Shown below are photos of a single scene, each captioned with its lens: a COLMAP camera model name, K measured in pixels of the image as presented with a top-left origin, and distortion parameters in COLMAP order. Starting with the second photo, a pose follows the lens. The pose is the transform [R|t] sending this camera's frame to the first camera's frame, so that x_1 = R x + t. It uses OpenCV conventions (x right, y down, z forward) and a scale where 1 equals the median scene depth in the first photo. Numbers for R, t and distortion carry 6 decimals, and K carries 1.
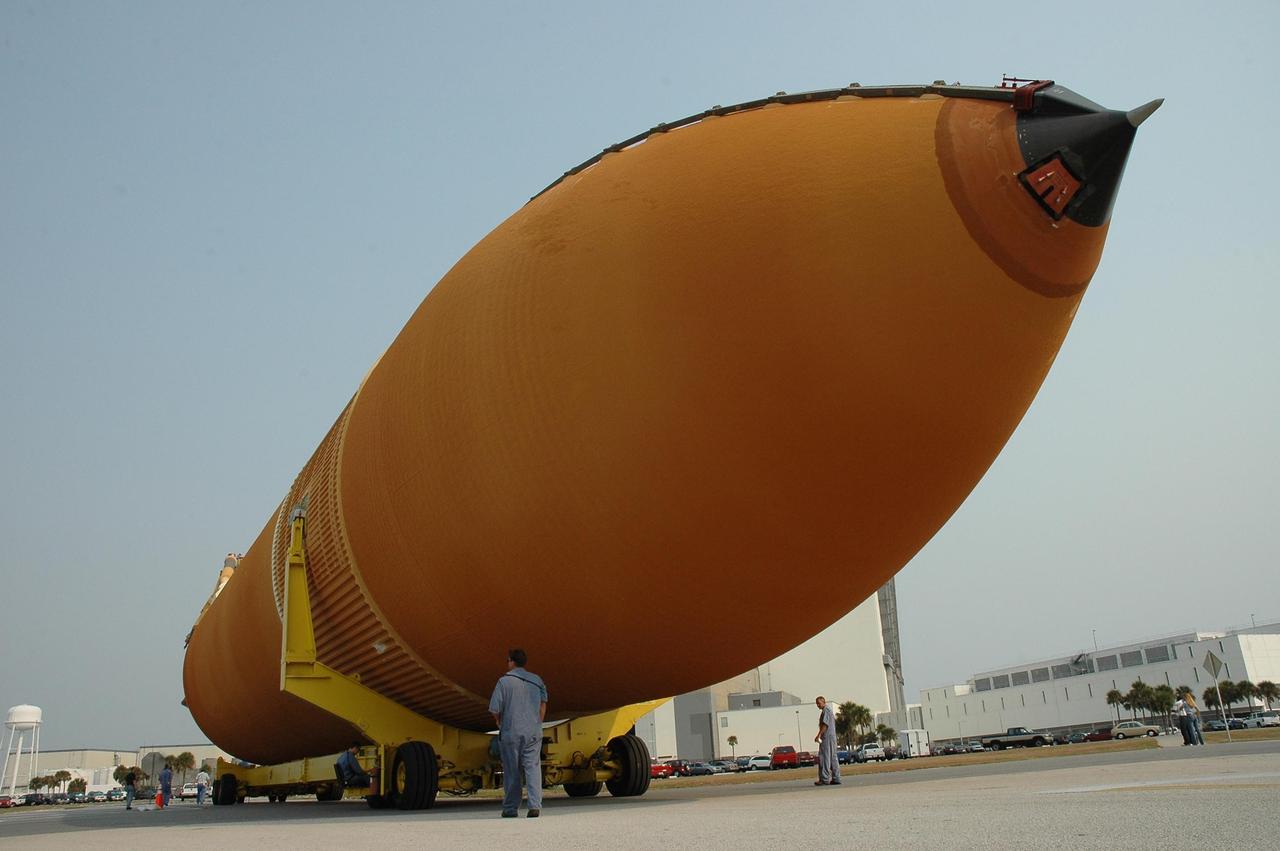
lens RADIAL K [[981.3, 0, 640.0], [0, 981.3, 425.5], [0, 0, 1]] dist [-0.104689, 0.004326]
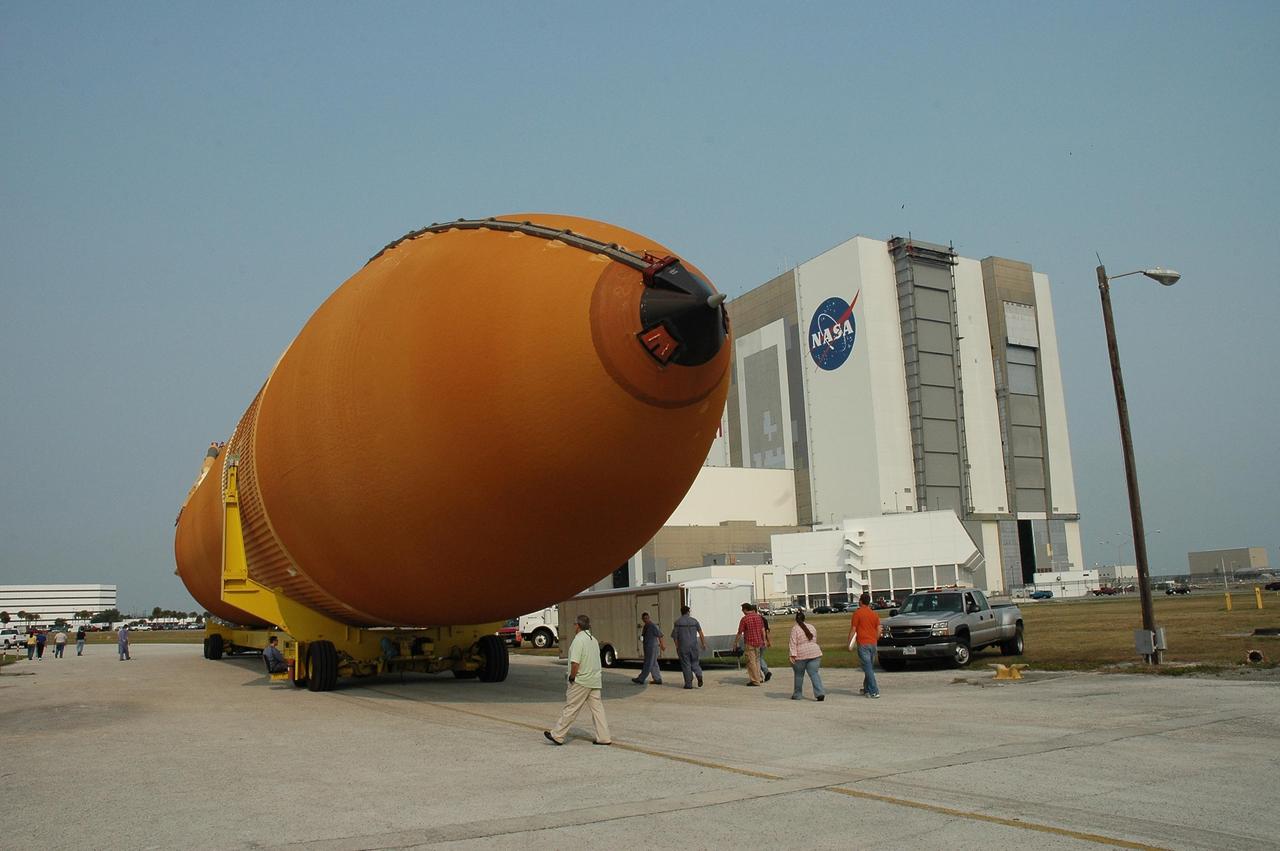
lens RADIAL K [[966.4, 0, 640.0], [0, 966.4, 425.5], [0, 0, 1]] dist [-0.087219, 0.003366]
pose [[0.999634, 0.025852, -0.007927, 0.204600], [-0.024337, 0.987939, 0.152919, -0.172917], [0.011785, -0.152670, 0.988207, -0.238871]]
